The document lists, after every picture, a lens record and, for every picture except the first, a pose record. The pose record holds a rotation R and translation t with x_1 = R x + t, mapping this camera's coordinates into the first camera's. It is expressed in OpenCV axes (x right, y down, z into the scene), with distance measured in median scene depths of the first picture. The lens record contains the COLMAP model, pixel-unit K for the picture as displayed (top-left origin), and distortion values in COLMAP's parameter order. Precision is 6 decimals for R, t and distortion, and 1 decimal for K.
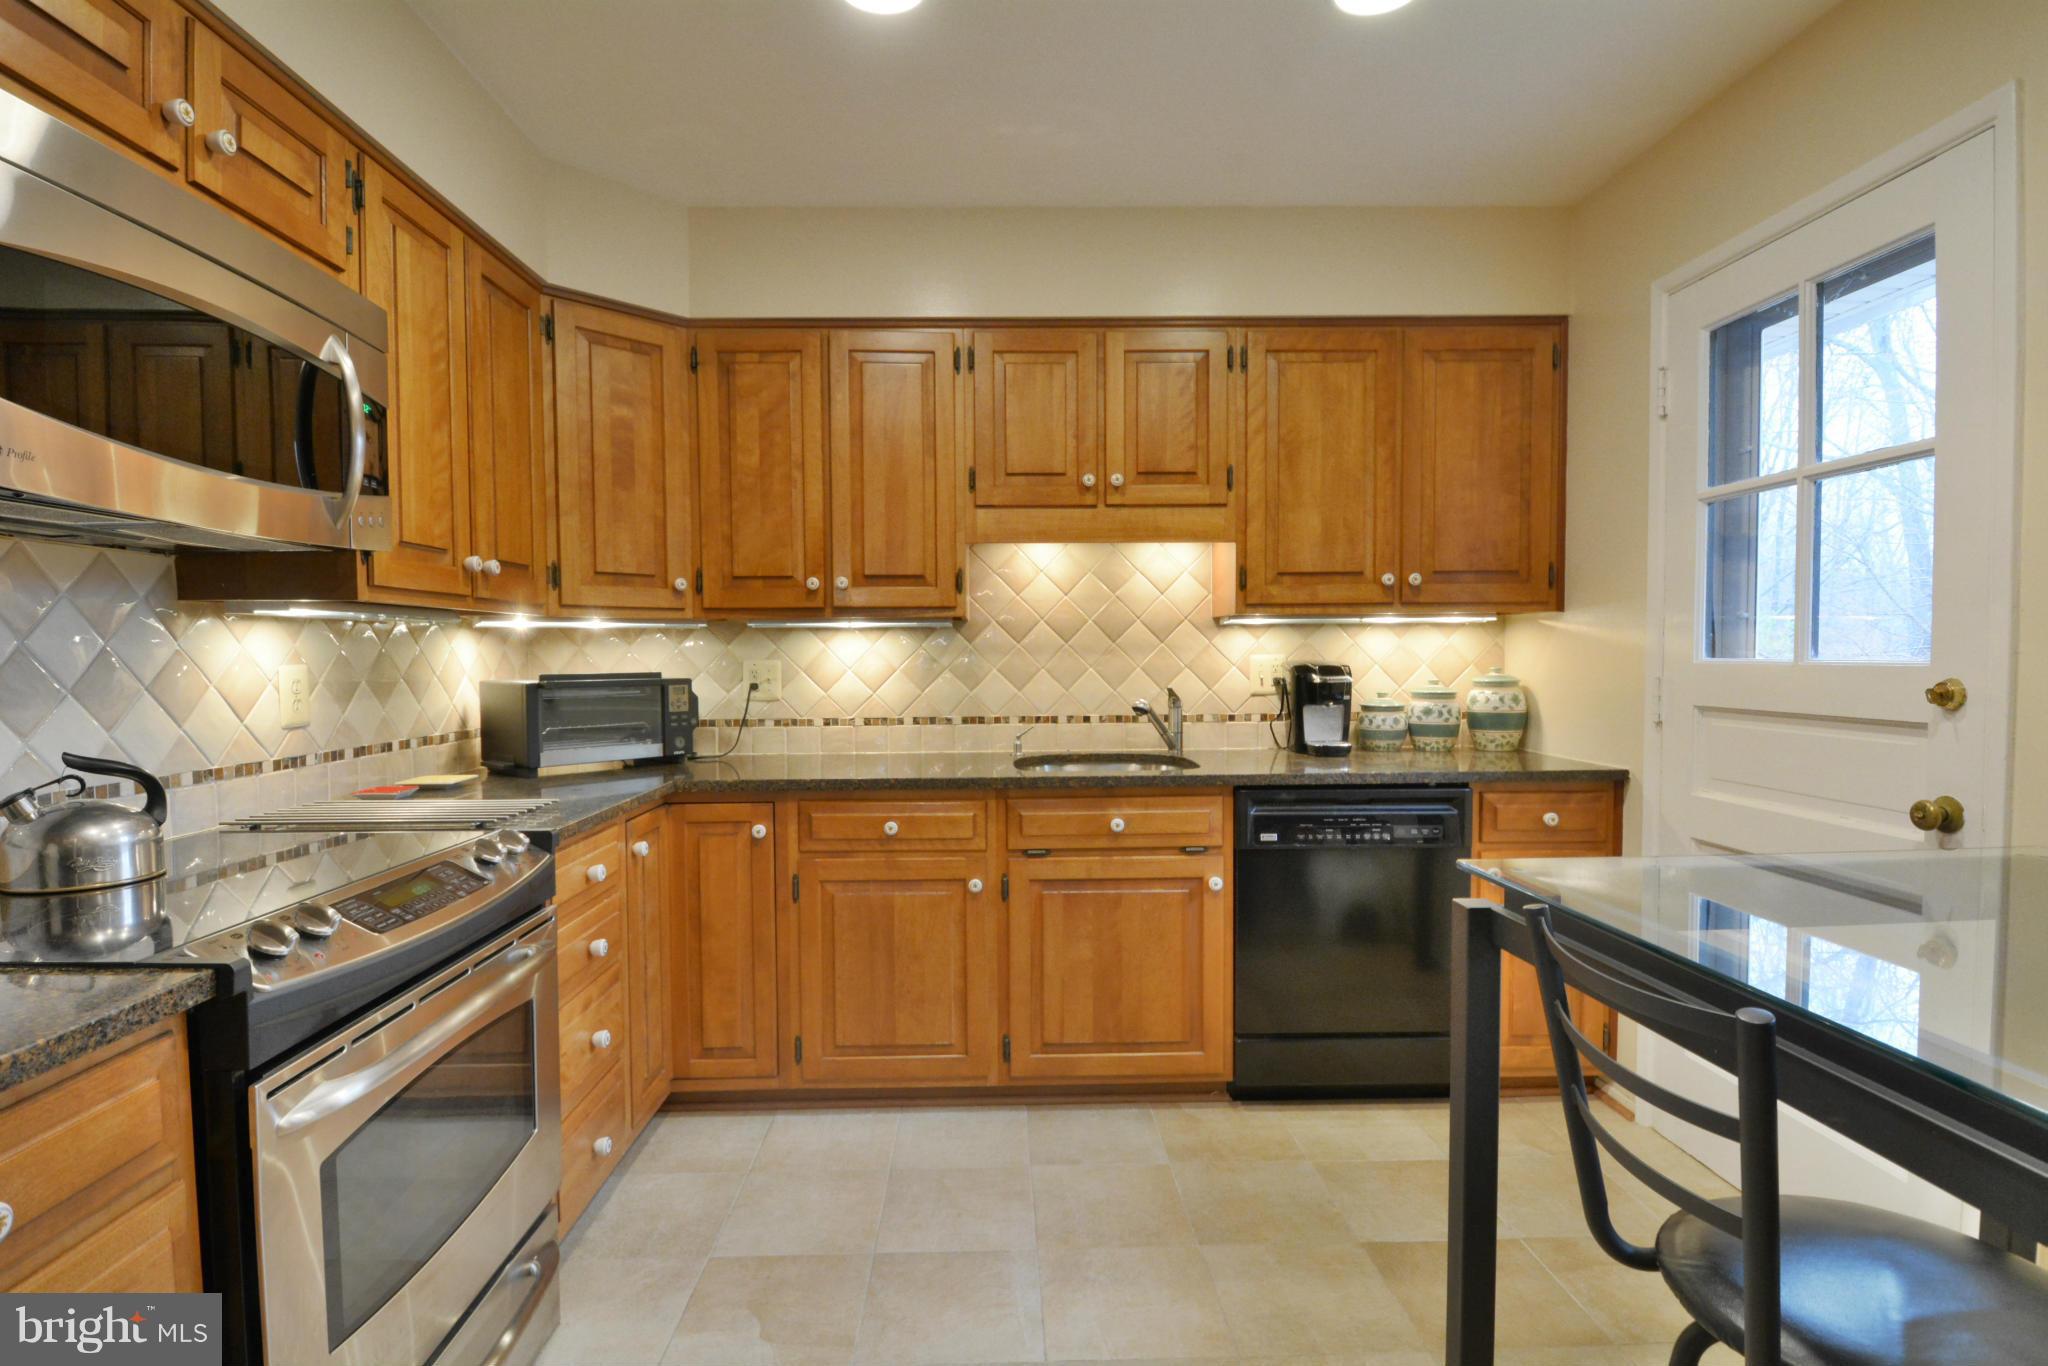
lens RADIAL K [[1041.9, 0, 990.1], [0, 1041.9, 701.4], [0, 0, 1]] dist [-0.004999, -0.004656]
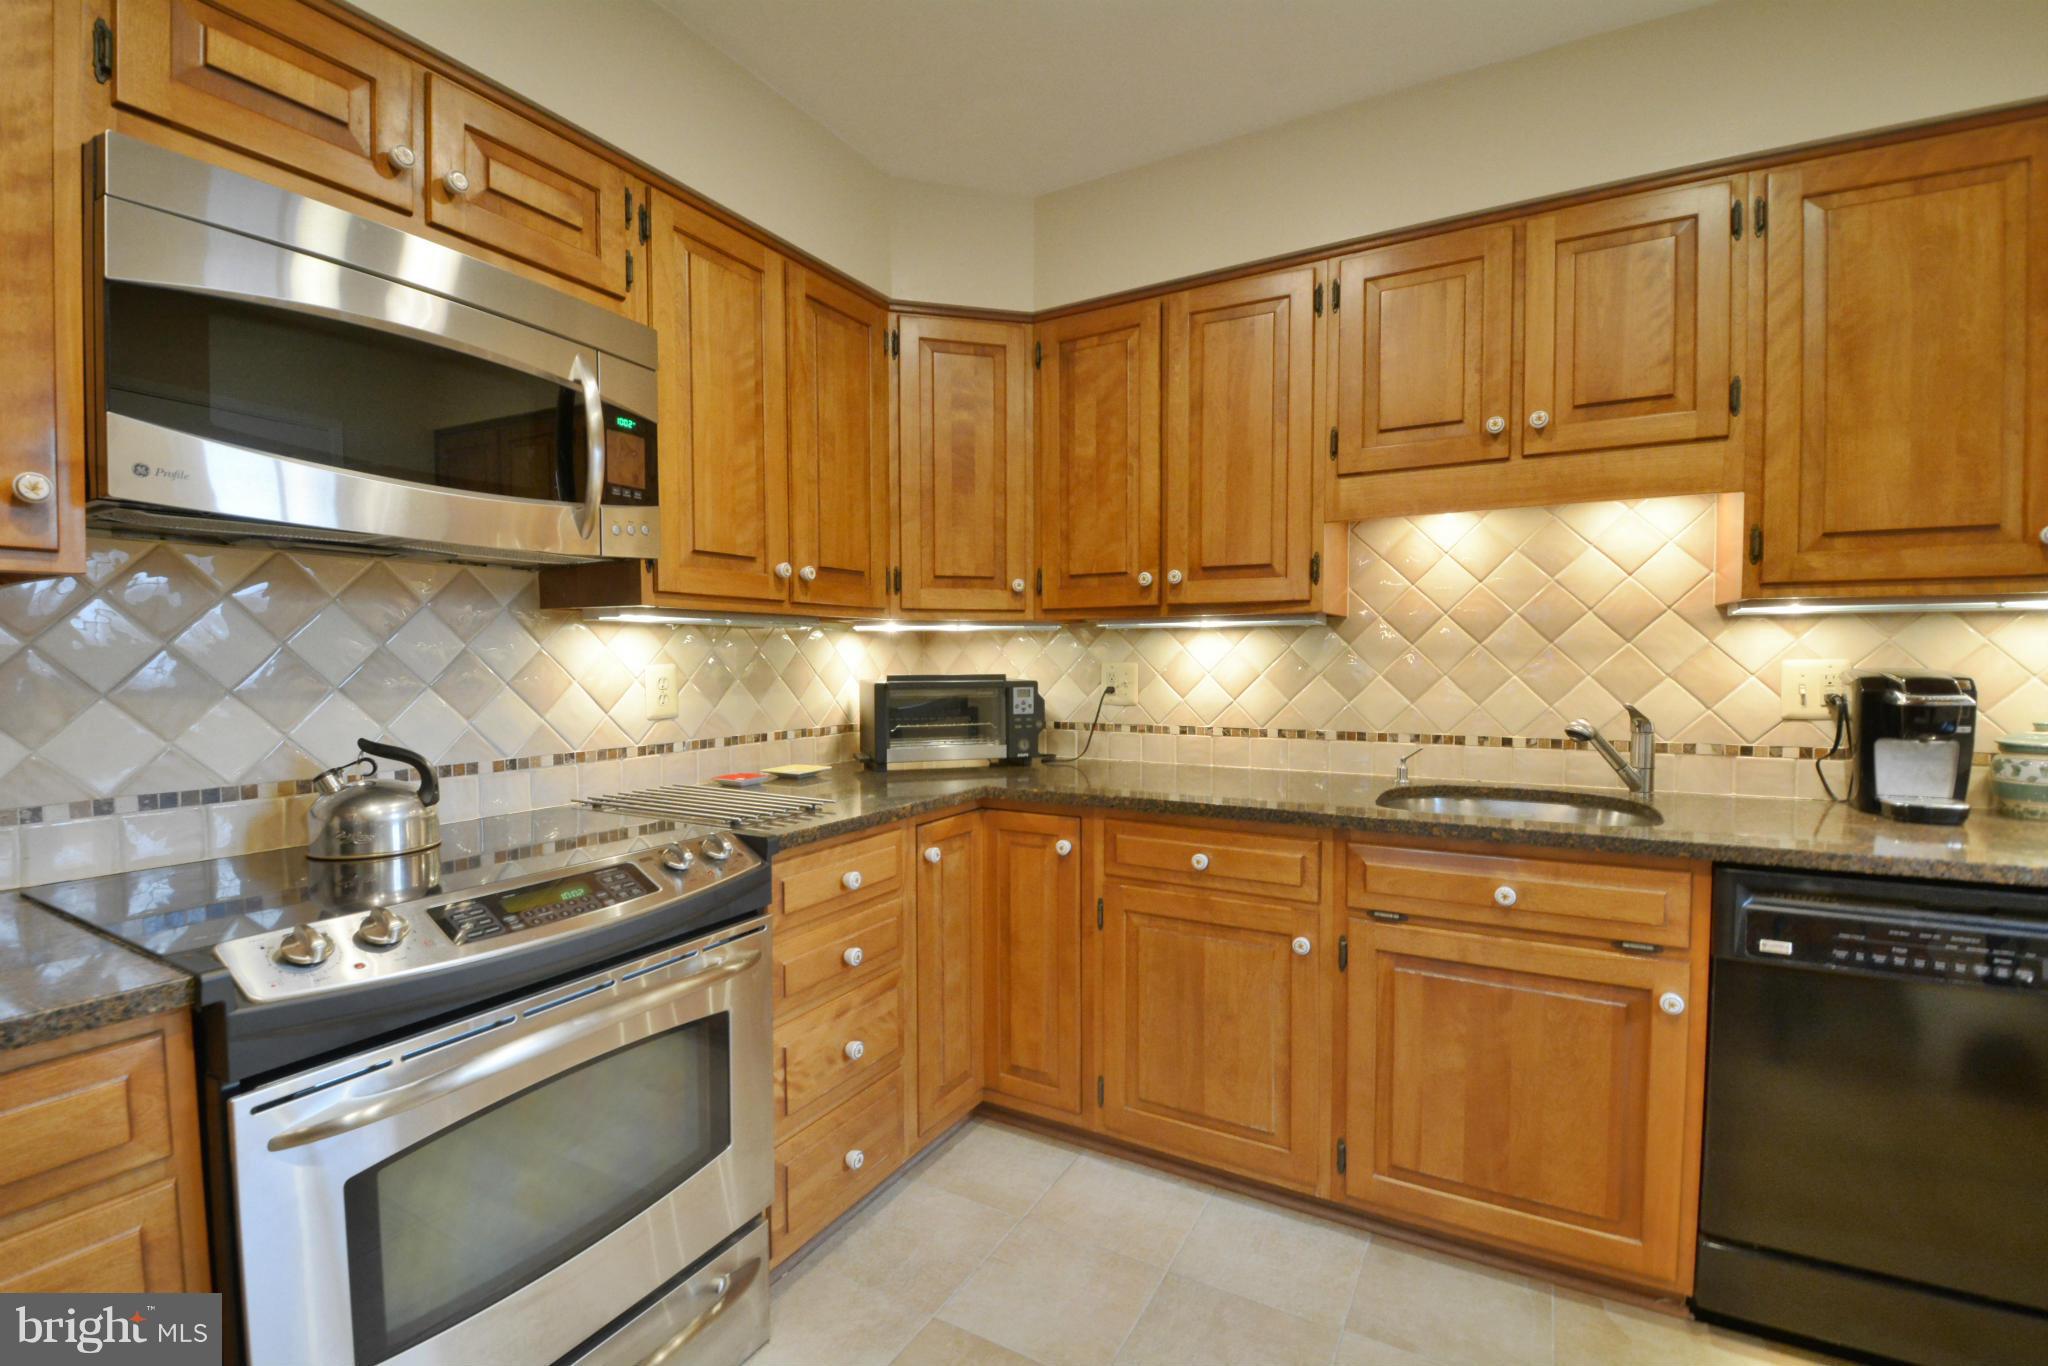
lens RADIAL K [[896.5, 0, 989.5], [0, 896.5, 698.9], [0, 0, 1]] dist [-0.005253, -0.011524]
pose [[0.853152, 0.026678, -0.520979, 0.130915], [-0.026291, 0.999621, 0.008135, -0.011994], [0.520999, 0.006756, 0.853531, 0.279337]]
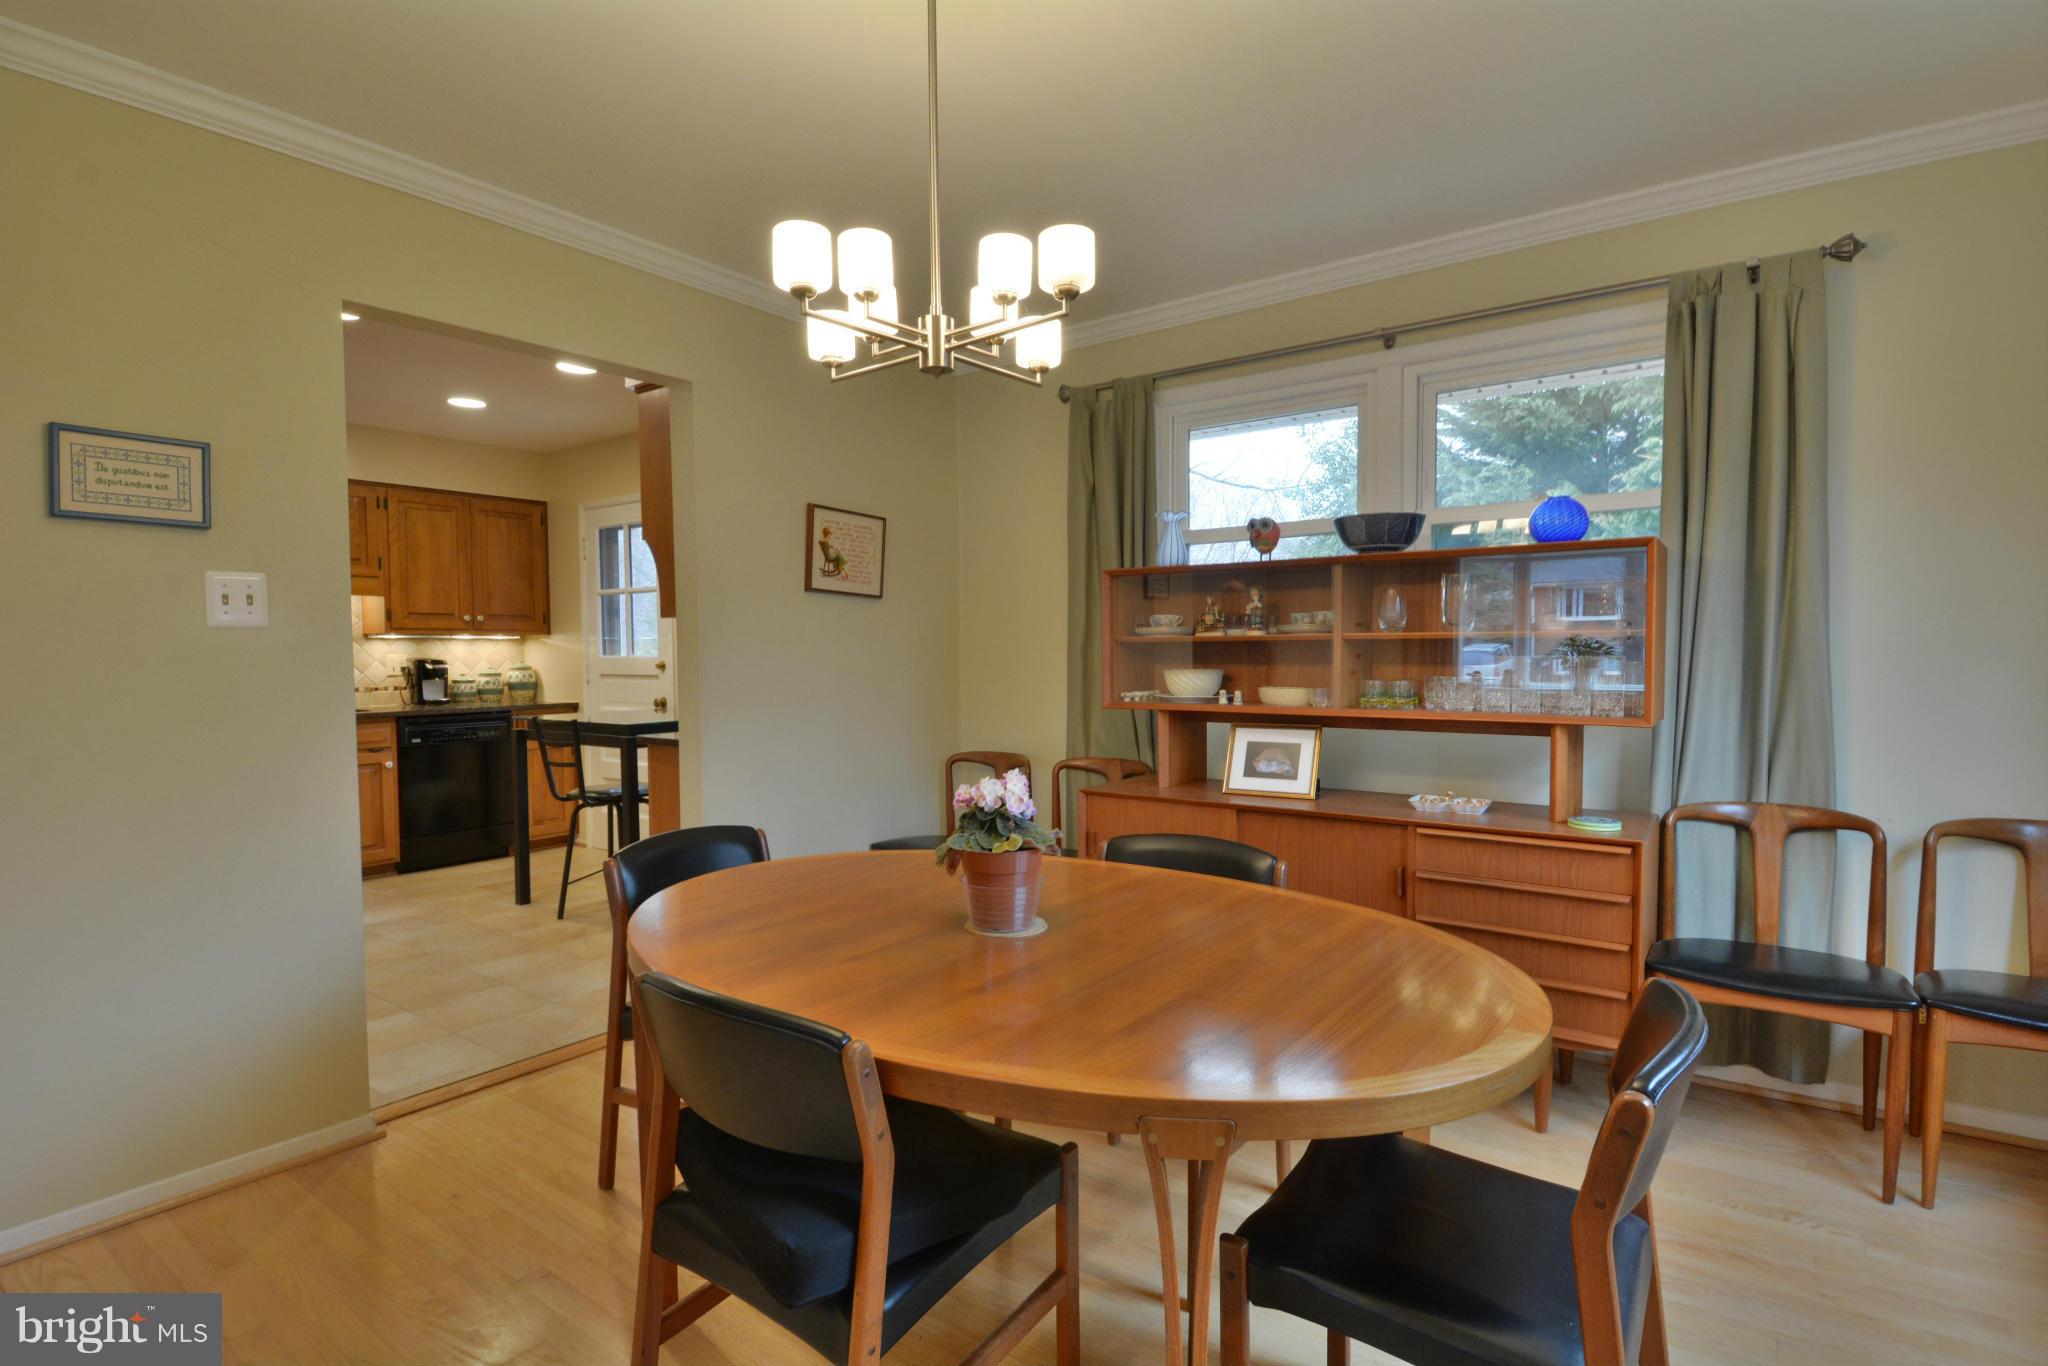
lens RADIAL K [[1041.9, 0, 1046.6], [0, 1041.9, 700.6], [0, 0, 1]] dist [-0.004999, -0.004656]
pose [[0.602245, -0.030291, 0.797737, -0.616582], [0.035830, 0.999299, 0.010895, 0.070603], [-0.797507, 0.022021, 0.602908, -1.242377]]
